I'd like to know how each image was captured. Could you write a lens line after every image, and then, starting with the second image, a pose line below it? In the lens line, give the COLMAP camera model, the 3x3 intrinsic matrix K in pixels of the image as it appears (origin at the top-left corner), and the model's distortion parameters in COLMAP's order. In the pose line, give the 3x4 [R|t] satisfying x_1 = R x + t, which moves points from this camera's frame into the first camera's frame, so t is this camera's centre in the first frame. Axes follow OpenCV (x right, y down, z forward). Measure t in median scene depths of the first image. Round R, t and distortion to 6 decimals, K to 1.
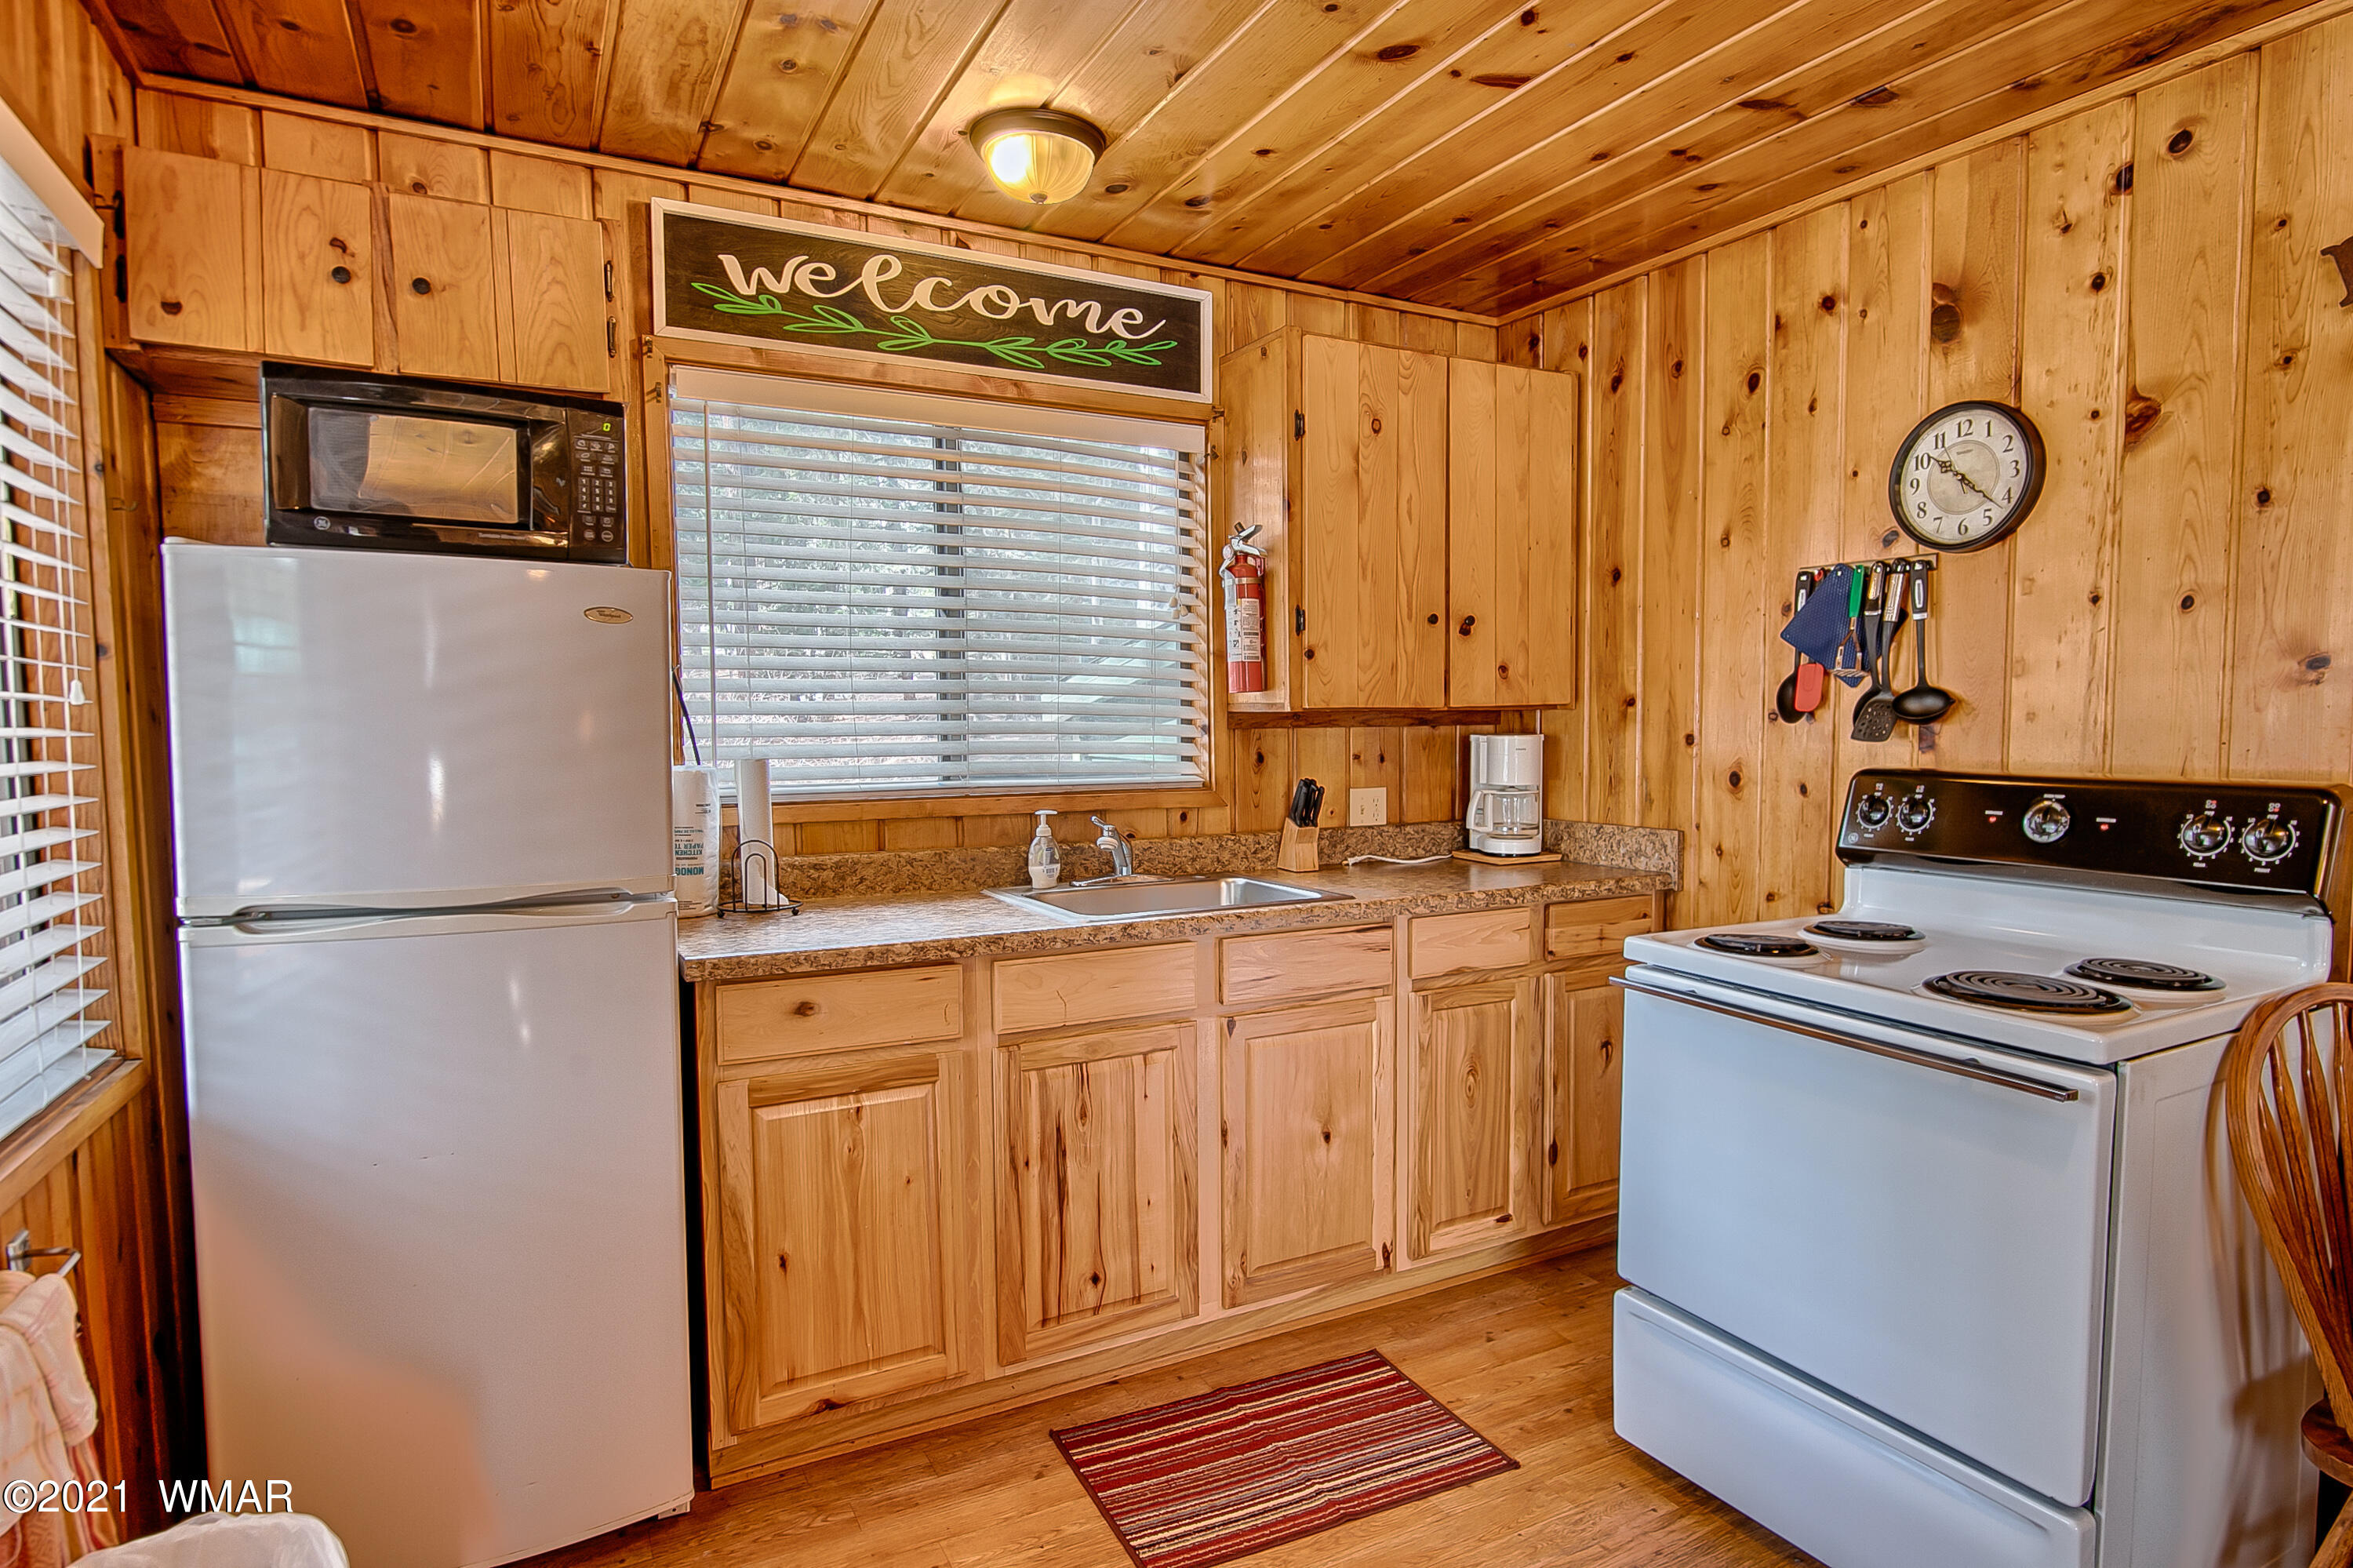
lens RADIAL K [[1202.2, 0, 1176.5], [0, 1202.2, 784.0], [0, 0, 1]] dist [-0.002871, -0.000042]
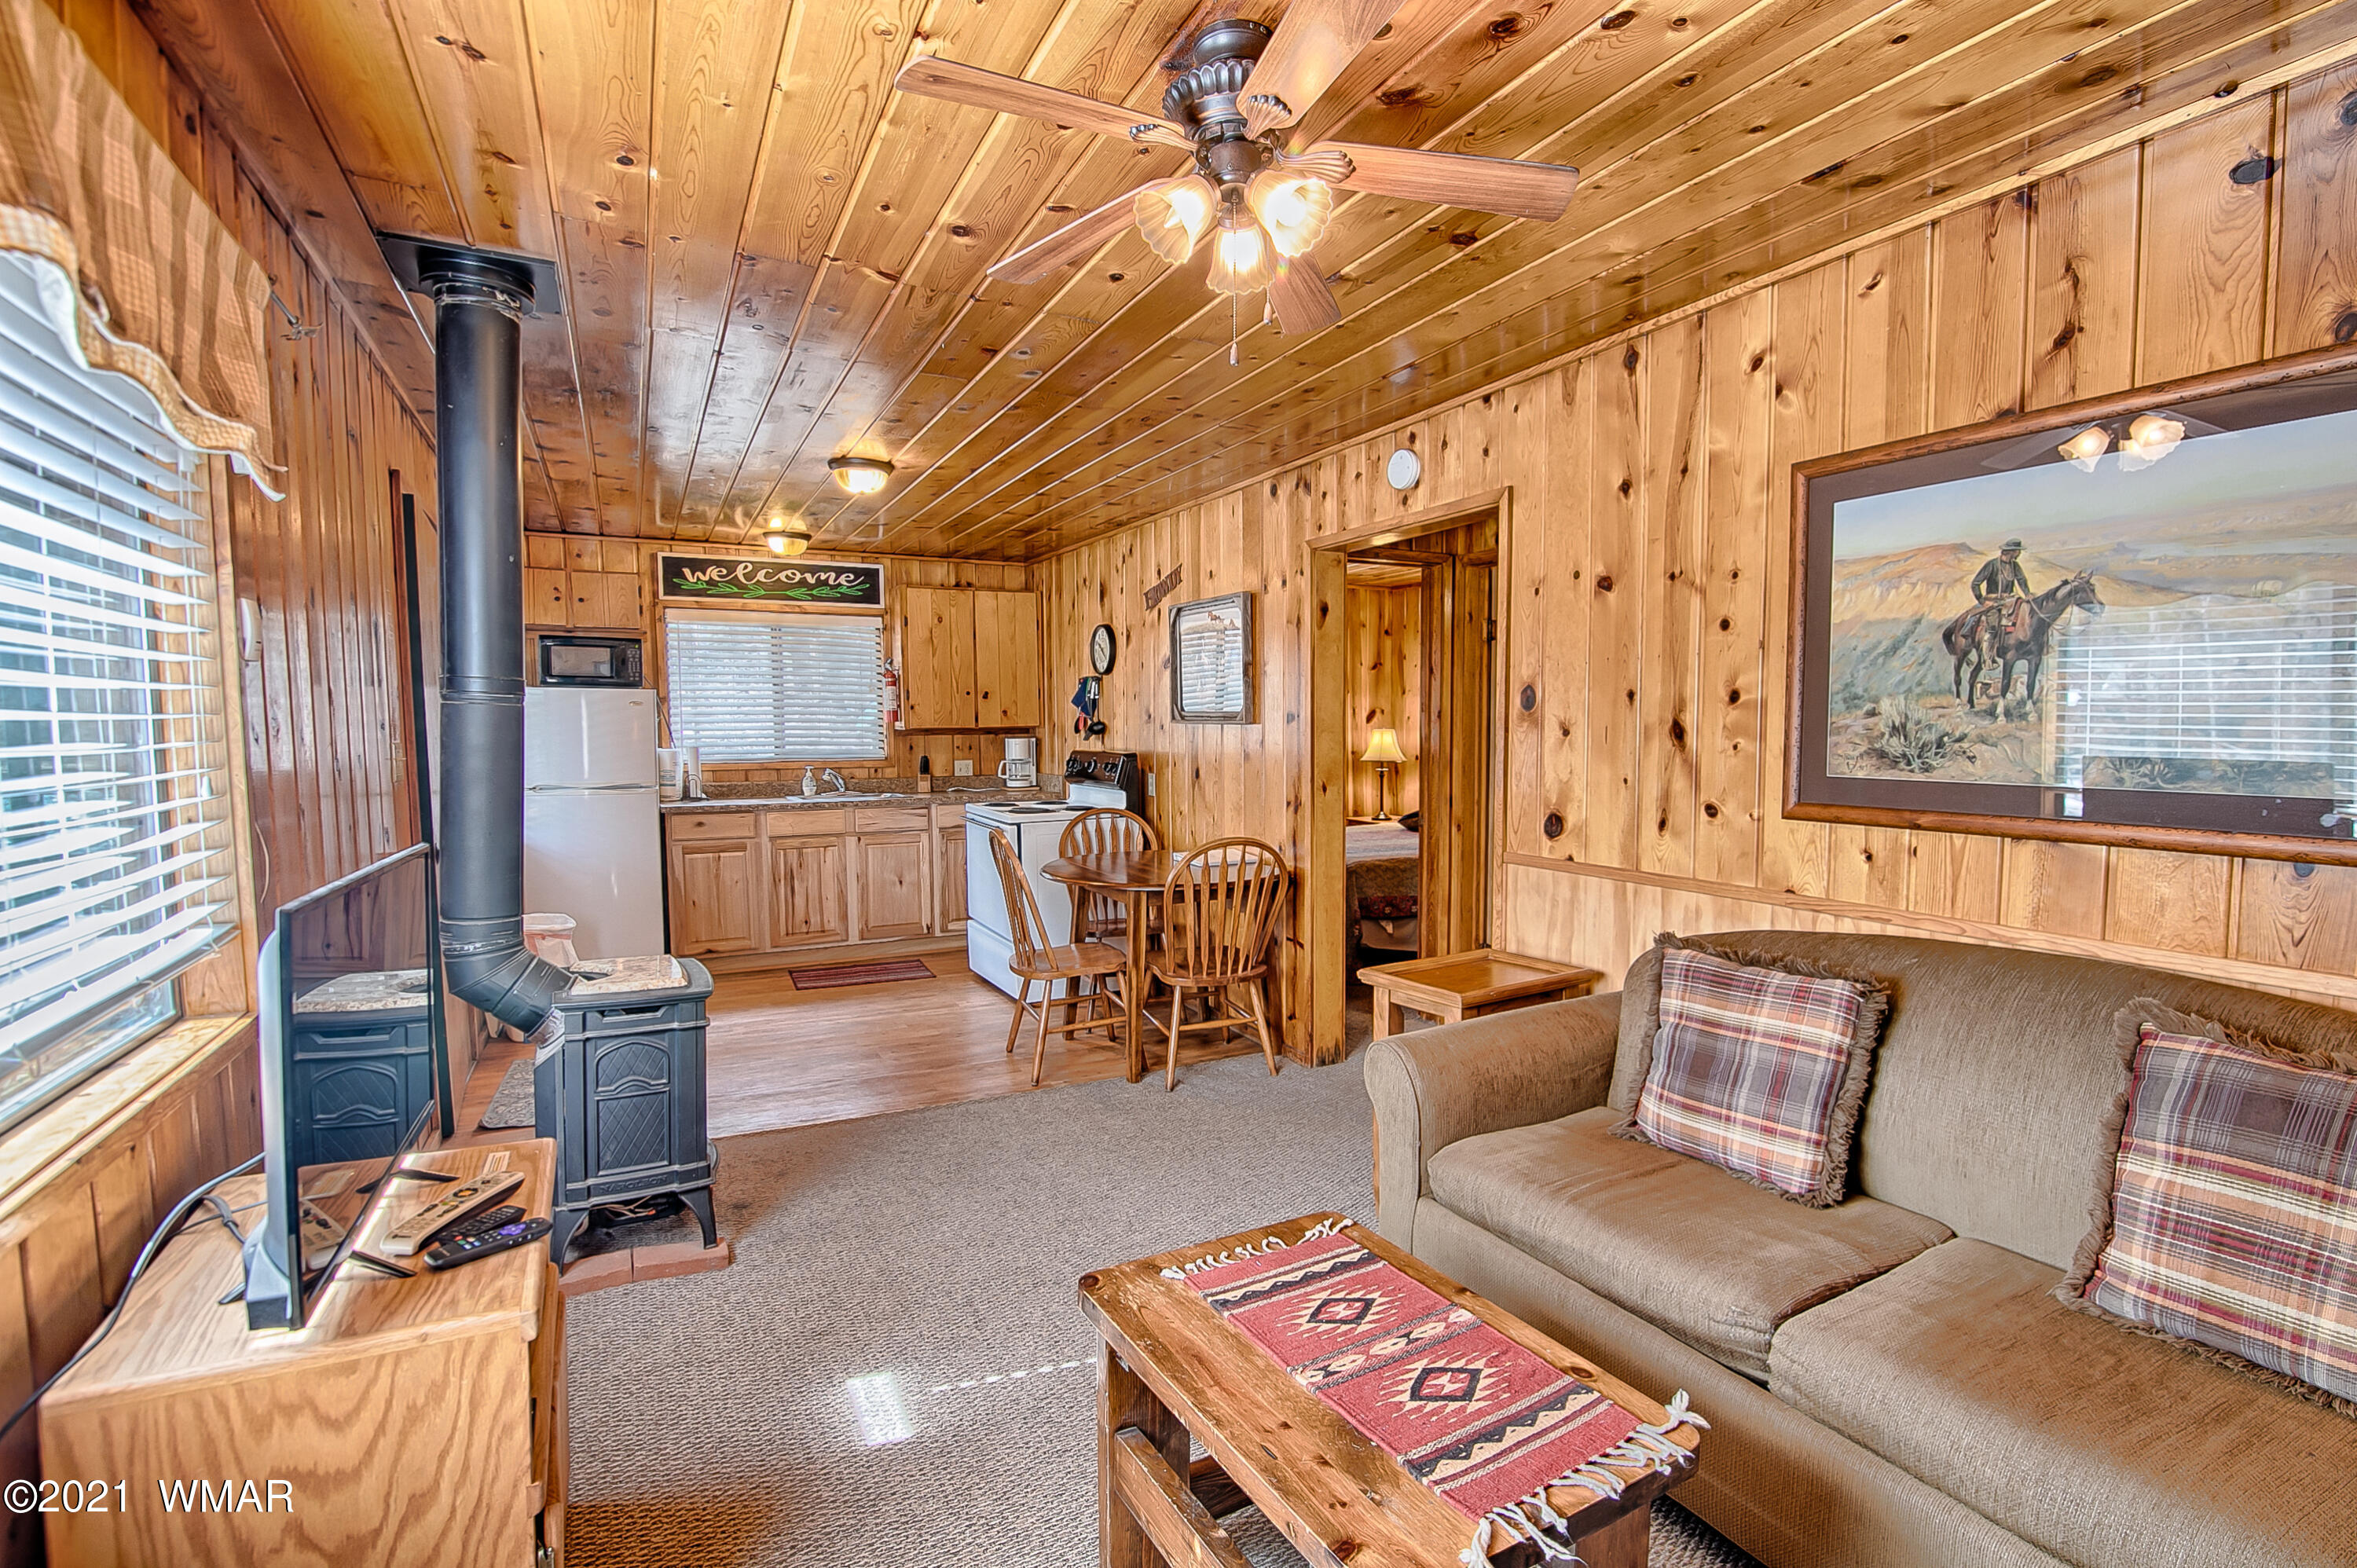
lens RADIAL K [[1106.3, 0, 1222.6], [0, 1106.3, 785.5], [0, 0, 1]] dist [-0.002376, -0.000591]
pose [[0.999980, -0.000947, -0.006320, 0.854349], [0.000963, 0.999997, 0.002462, 0.060366], [0.006318, -0.002468, 0.999977, -1.503931]]
